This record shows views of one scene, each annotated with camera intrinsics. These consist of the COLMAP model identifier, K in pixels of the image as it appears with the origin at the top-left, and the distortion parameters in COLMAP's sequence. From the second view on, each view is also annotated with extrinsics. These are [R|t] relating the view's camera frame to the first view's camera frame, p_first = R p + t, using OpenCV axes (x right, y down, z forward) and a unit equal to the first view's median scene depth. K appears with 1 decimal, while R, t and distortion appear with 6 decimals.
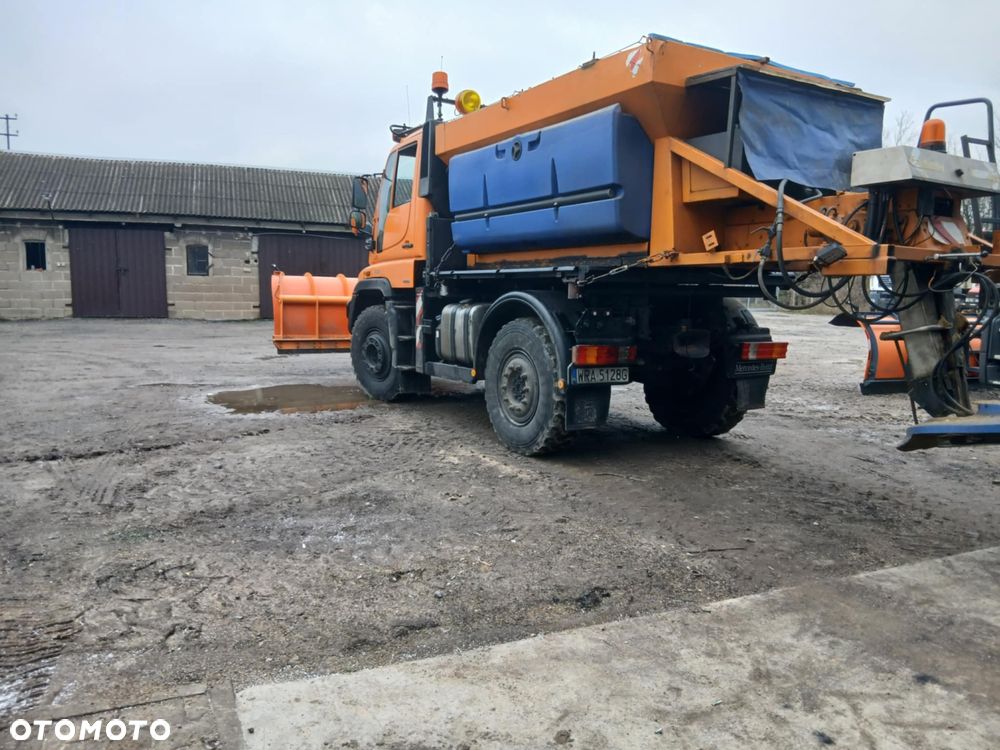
lens RADIAL K [[739.9, 0, 500.2], [0, 739.9, 378.4], [0, 0, 1]] dist [0.019389, -0.033581]
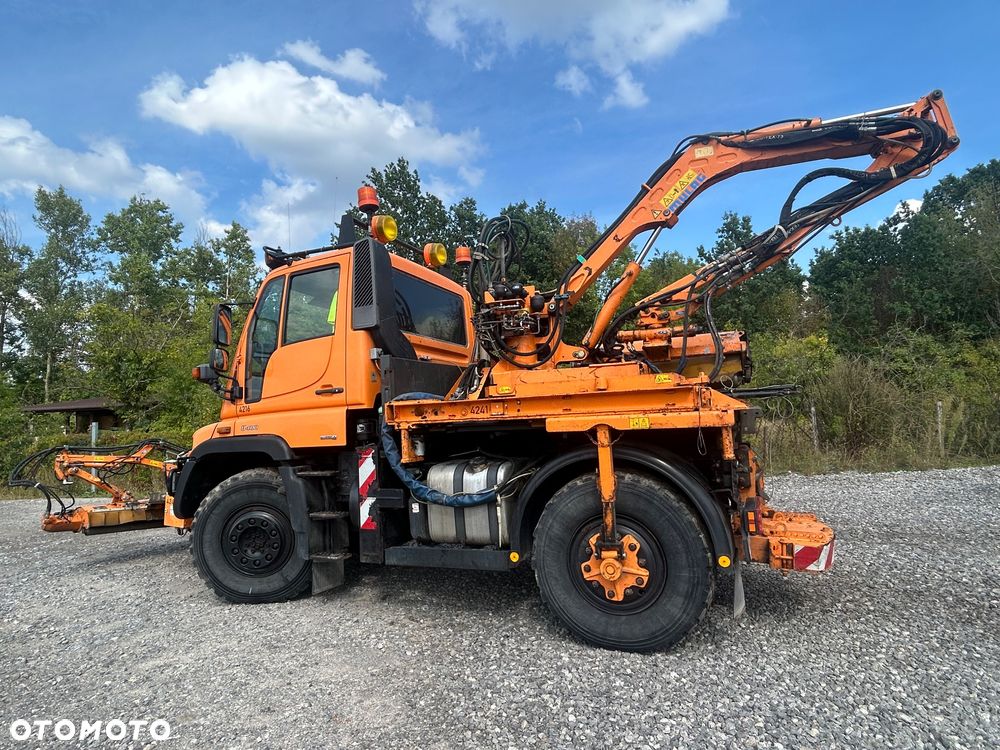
lens RADIAL K [[549.1, 0, 499.6], [0, 549.1, 368.3], [0, 0, 1]] dist [-0.039215, -0.000753]
pose [[0.811502, -0.004265, 0.584334, -0.304793], [0.131810, 0.975538, -0.175932, -0.079978], [-0.569290, 0.219790, 0.792213, 0.447961]]
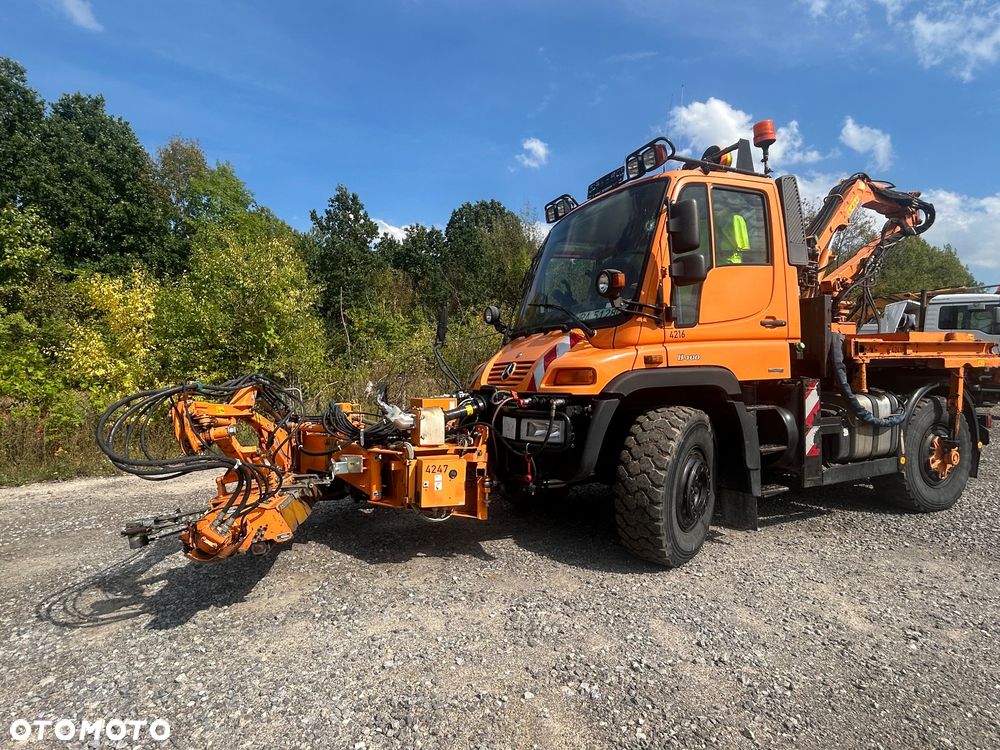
lens RADIAL K [[533.0, 0, 501.8], [0, 533.0, 371.6], [0, 0, 1]] dist [-0.012084, -0.003532]
pose [[0.135977, -0.026427, 0.990360, -0.677576], [0.135194, 0.990788, 0.007876, -0.169868], [-0.981444, 0.132820, 0.138297, 1.182116]]
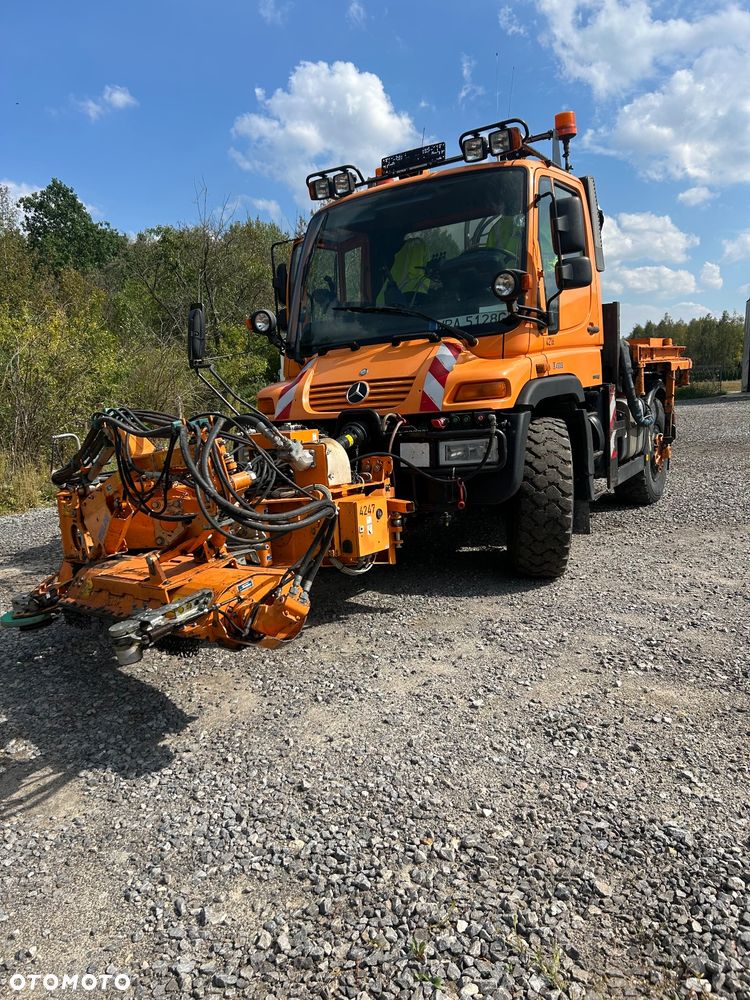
lens RADIAL K [[739.9, 0, 368.0], [0, 739.9, 495.8], [0, 0, 1]] dist [0.019389, -0.033581]
pose [[-0.430748, -0.123542, 0.893976, -0.703860], [0.167970, 0.962302, 0.213918, -0.212997], [-0.886703, 0.242306, -0.393758, 1.512806]]
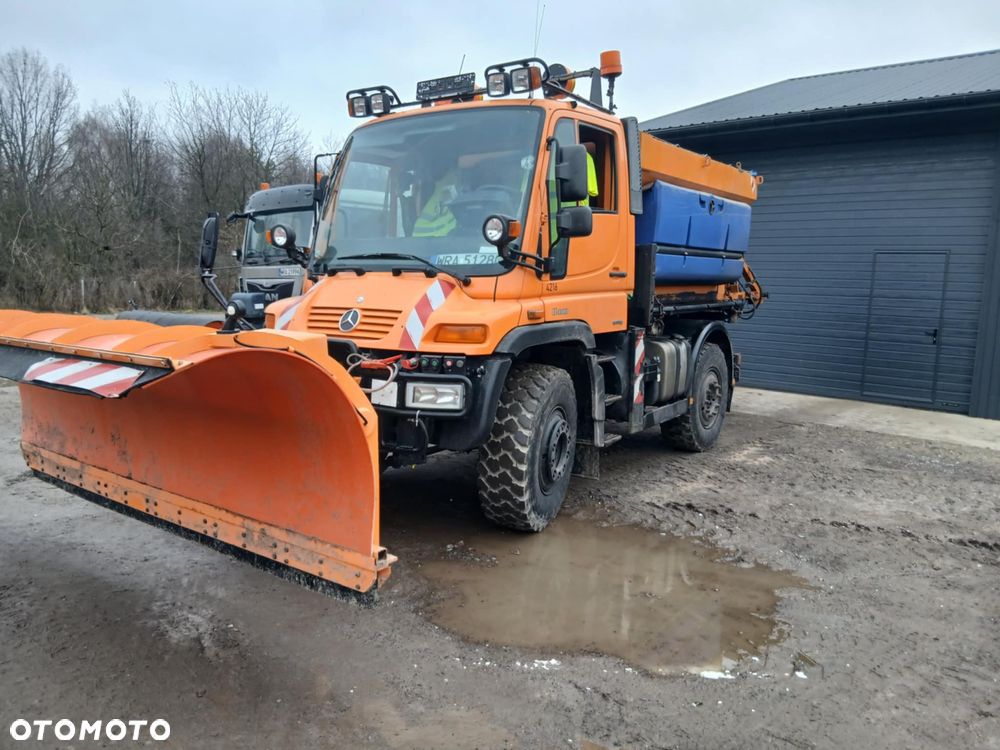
lens RADIAL K [[739.9, 0, 498.3], [0, 739.9, 381.4], [0, 0, 1]] dist [0.019389, -0.033581]
pose [[-0.392212, -0.161442, 0.905597, -0.746455], [0.078295, 0.975047, 0.207733, -0.233686], [-0.916537, 0.152379, -0.369785, 1.374972]]
